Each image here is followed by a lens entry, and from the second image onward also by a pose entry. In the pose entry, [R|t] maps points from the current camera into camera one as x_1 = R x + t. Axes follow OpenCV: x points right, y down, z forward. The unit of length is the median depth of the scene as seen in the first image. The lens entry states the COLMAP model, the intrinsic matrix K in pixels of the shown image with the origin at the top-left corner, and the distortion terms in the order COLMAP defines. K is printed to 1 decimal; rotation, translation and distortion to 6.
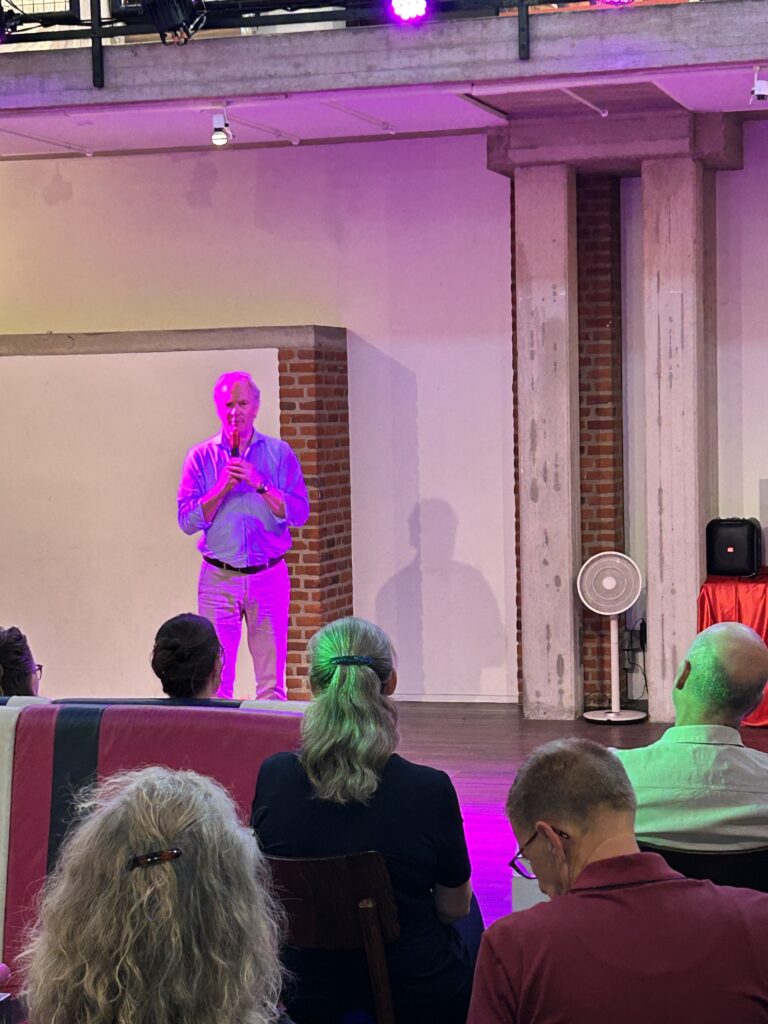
lens RADIAL K [[2215.9, 0, 386.0], [0, 2215.9, 510.4], [0, 0, 1]] dist [0.388911, 0.000000]
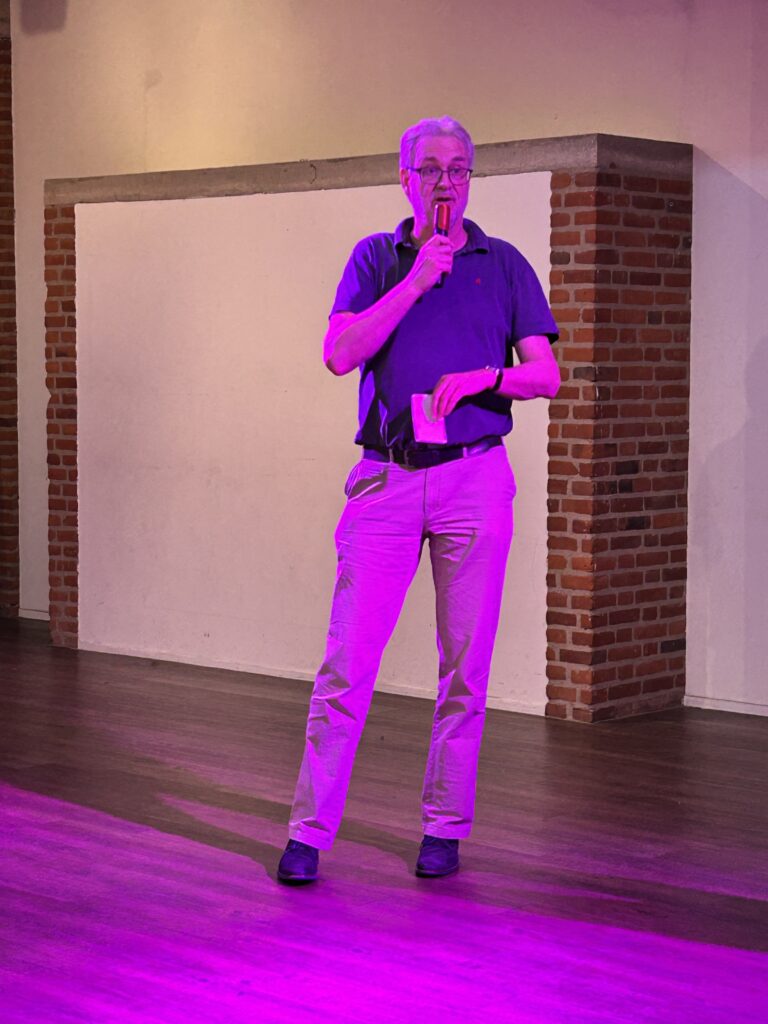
lens RADIAL K [[2171.2, 0, 383.3], [0, 2171.2, 515.0], [0, 0, 1]] dist [0.139127, 0.000000]
pose [[0.889774, 0.055459, -0.453019, 0.208939], [-0.041391, 0.998305, 0.040918, 0.005415], [0.454520, -0.017657, 0.890561, 0.392182]]
